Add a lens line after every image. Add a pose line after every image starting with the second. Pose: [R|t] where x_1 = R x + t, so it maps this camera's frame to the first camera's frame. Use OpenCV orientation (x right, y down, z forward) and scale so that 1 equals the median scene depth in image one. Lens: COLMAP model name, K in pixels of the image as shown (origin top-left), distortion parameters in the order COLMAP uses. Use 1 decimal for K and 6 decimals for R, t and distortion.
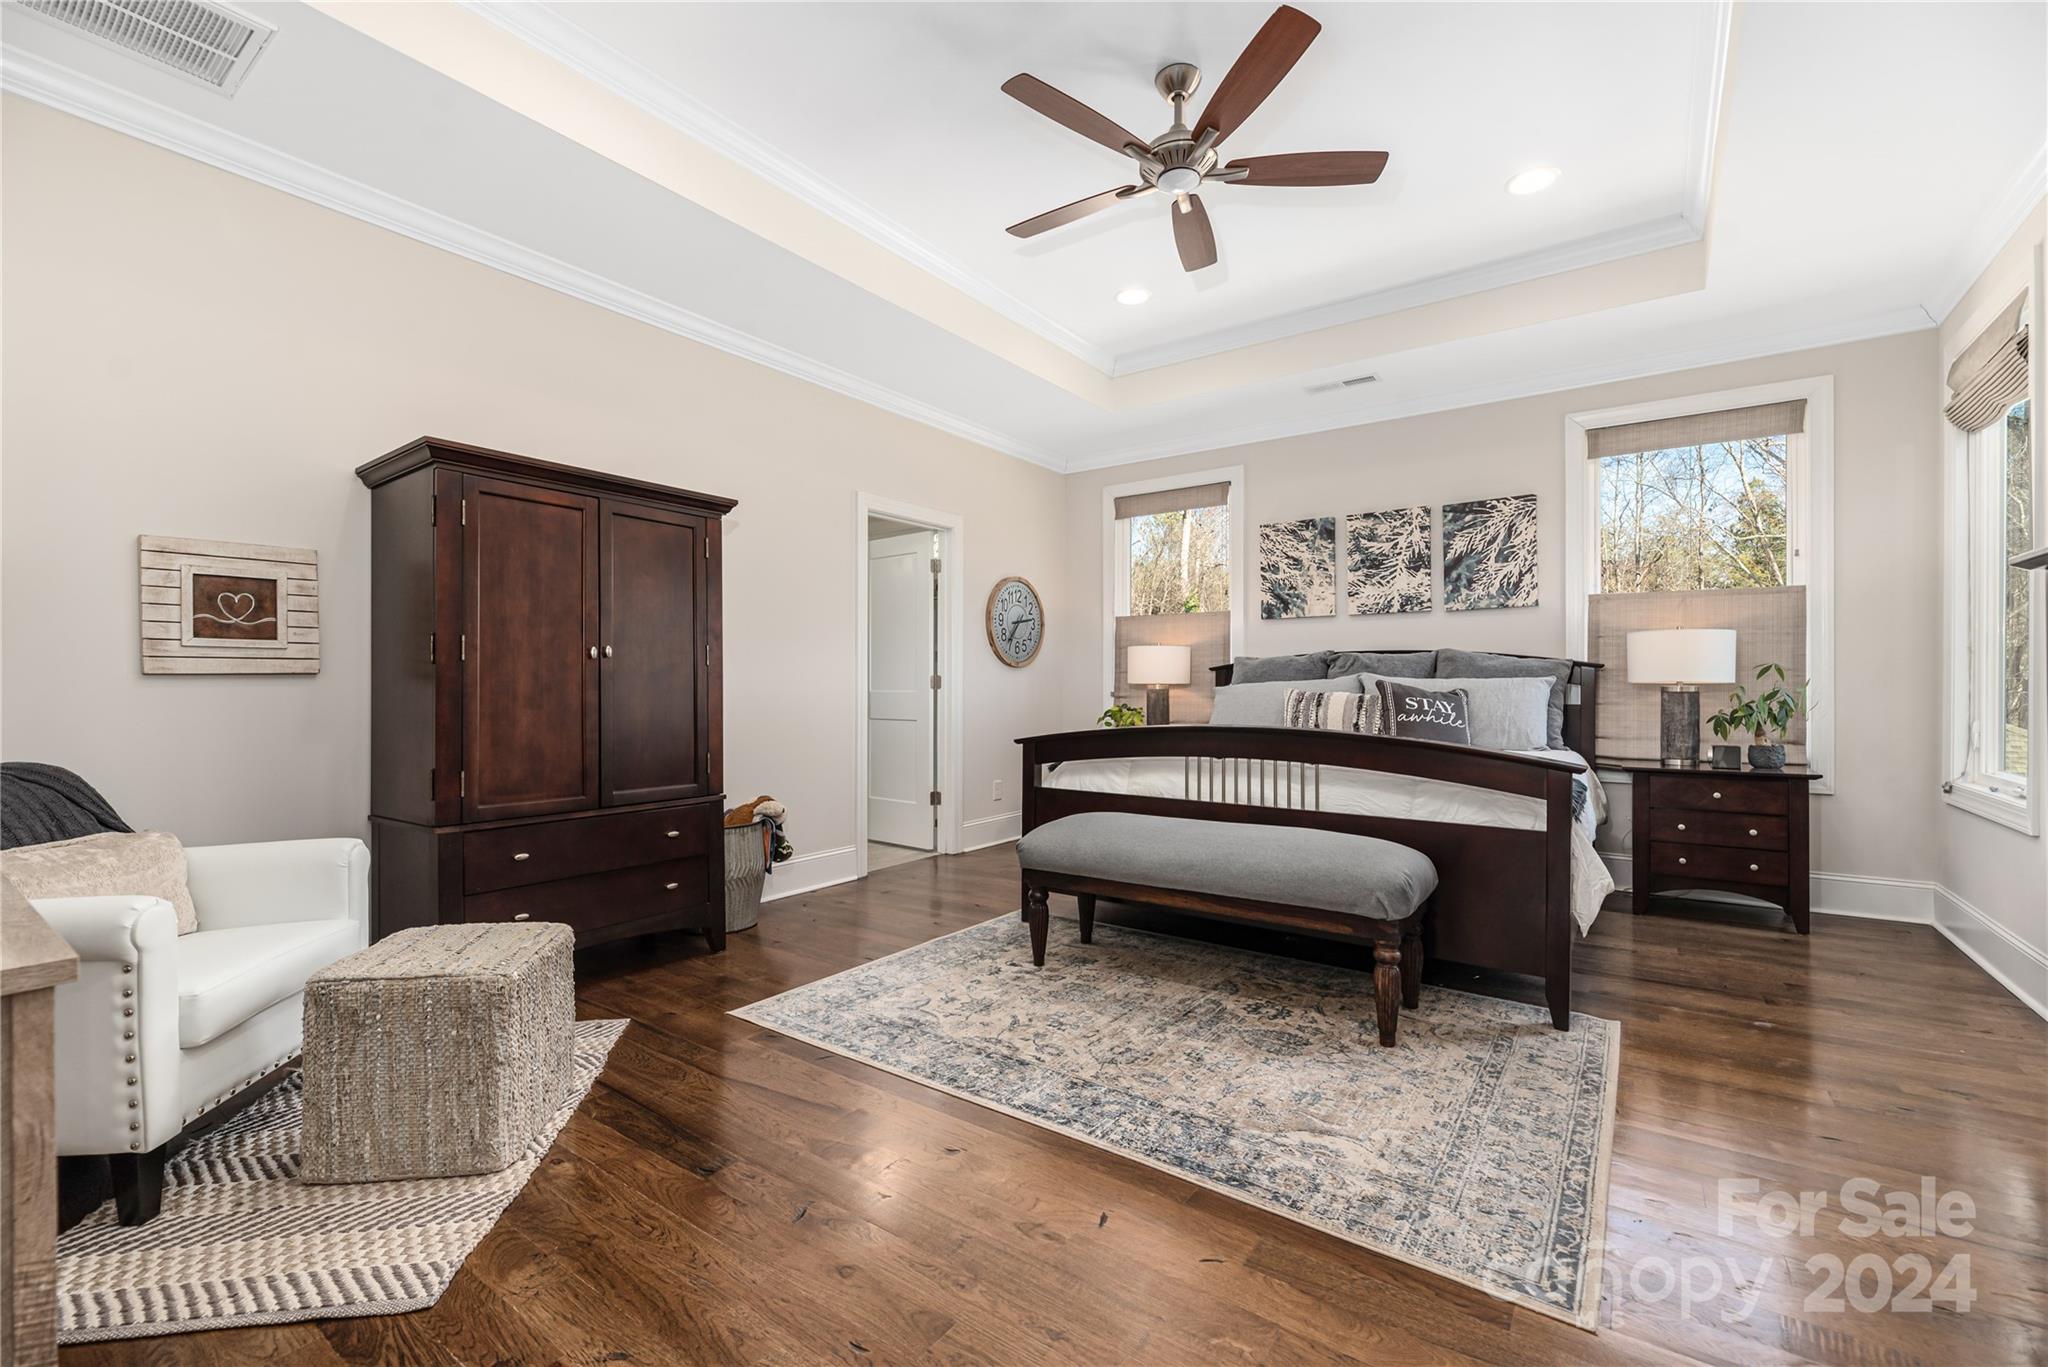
lens RADIAL K [[839.6, 0, 1018.7], [0, 839.6, 695.4], [0, 0, 1]] dist [-0.001529, 0.000577]
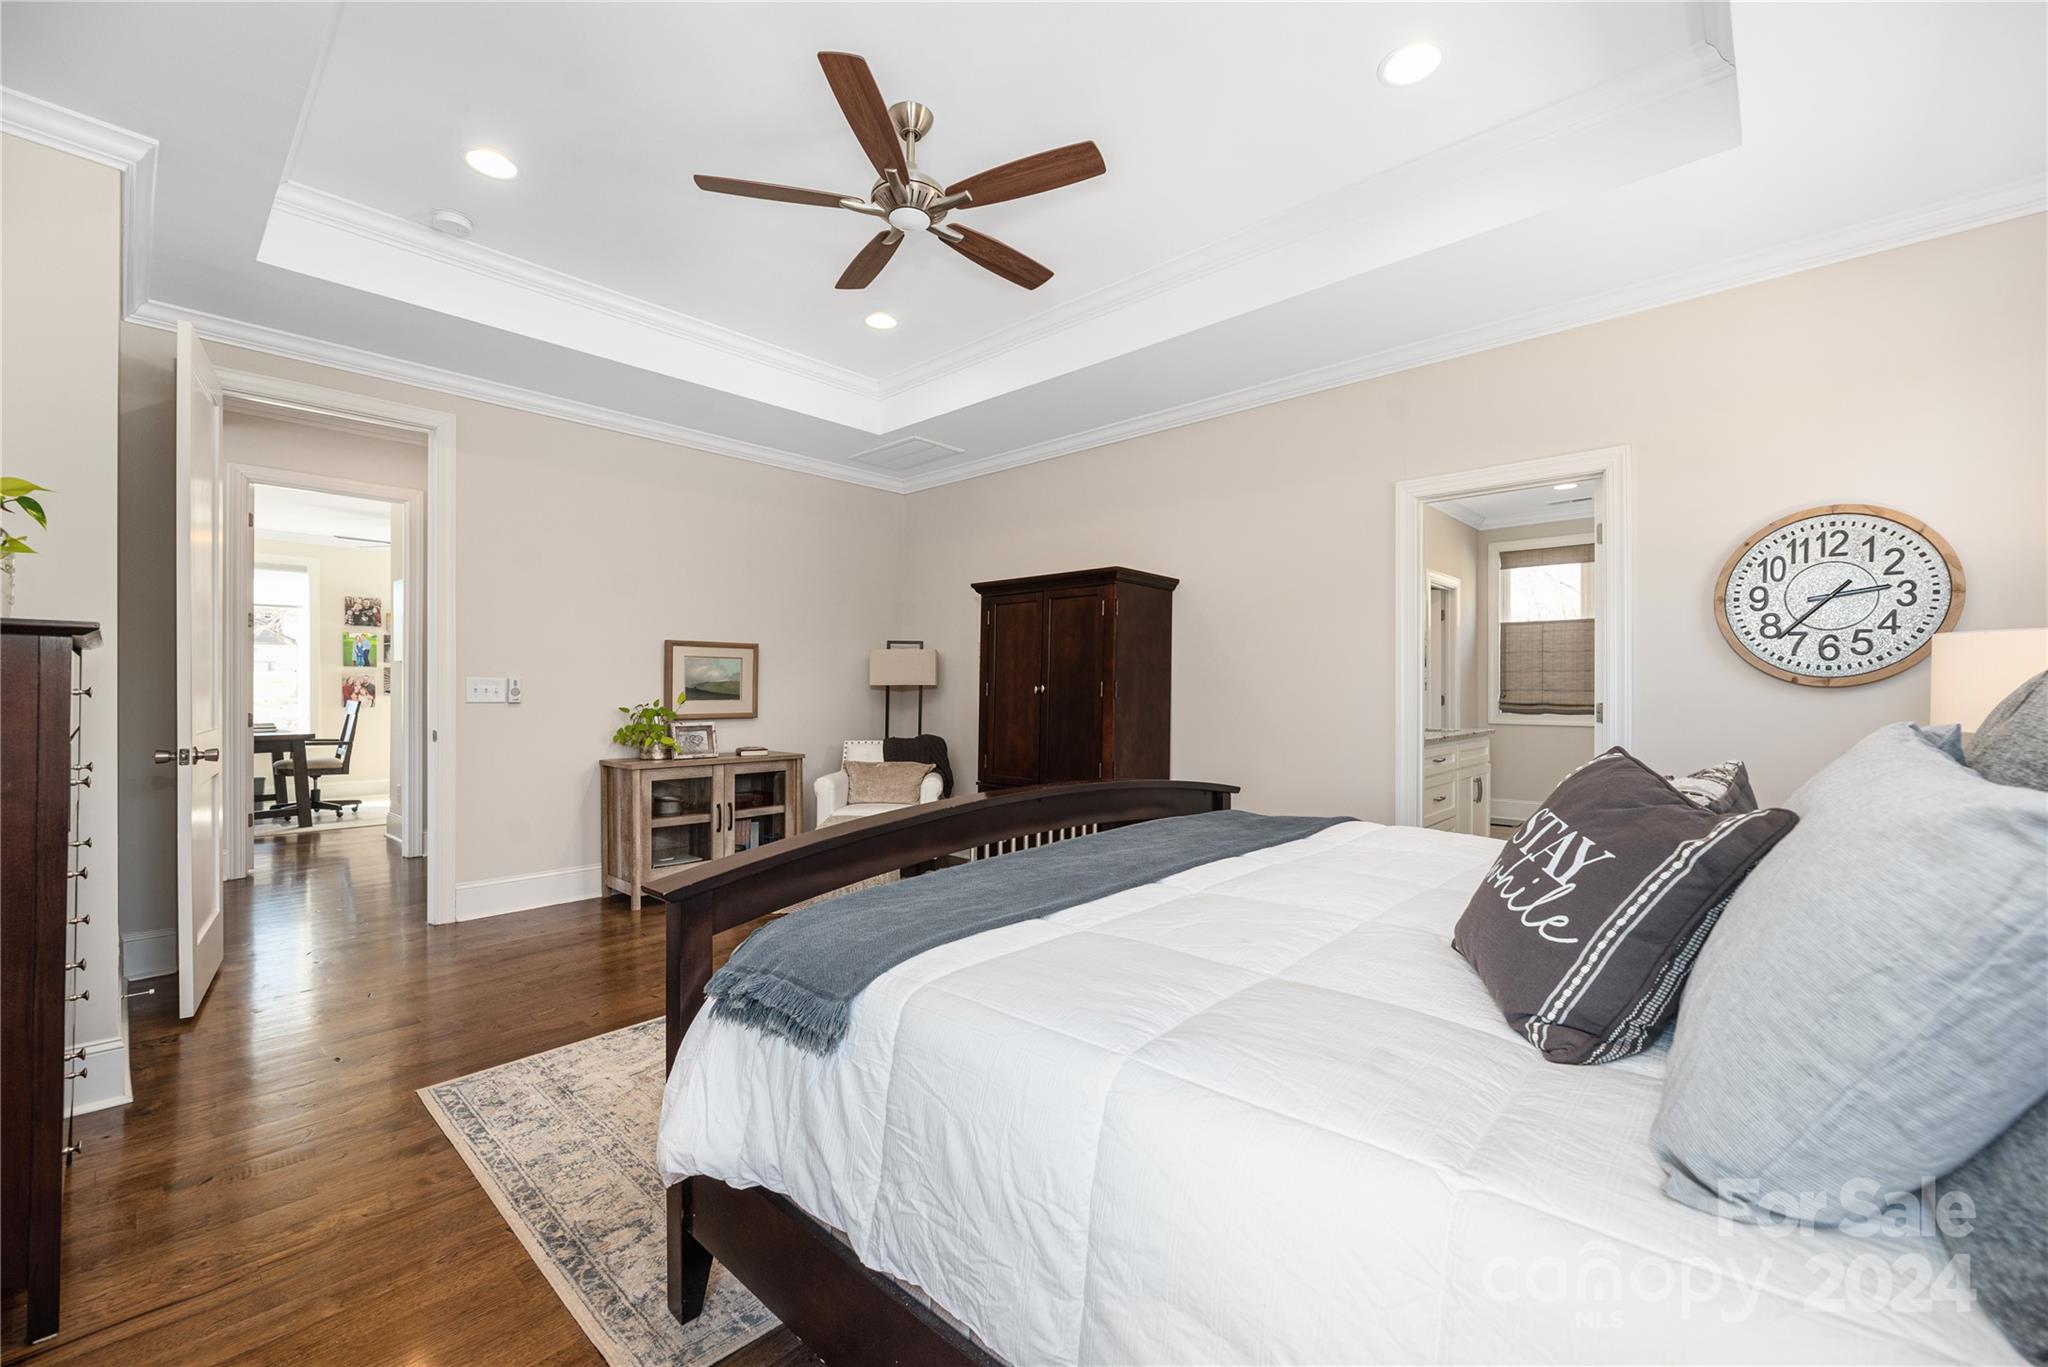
lens RADIAL K [[839.6, 0, 1018.7], [0, 839.6, 695.4], [0, 0, 1]] dist [-0.001529, 0.000577]
pose [[-0.115091, 0.006355, -0.993335, 1.124546], [-0.013787, 0.999873, 0.007994, -0.054463], [0.993259, 0.014615, -0.114989, 1.201526]]
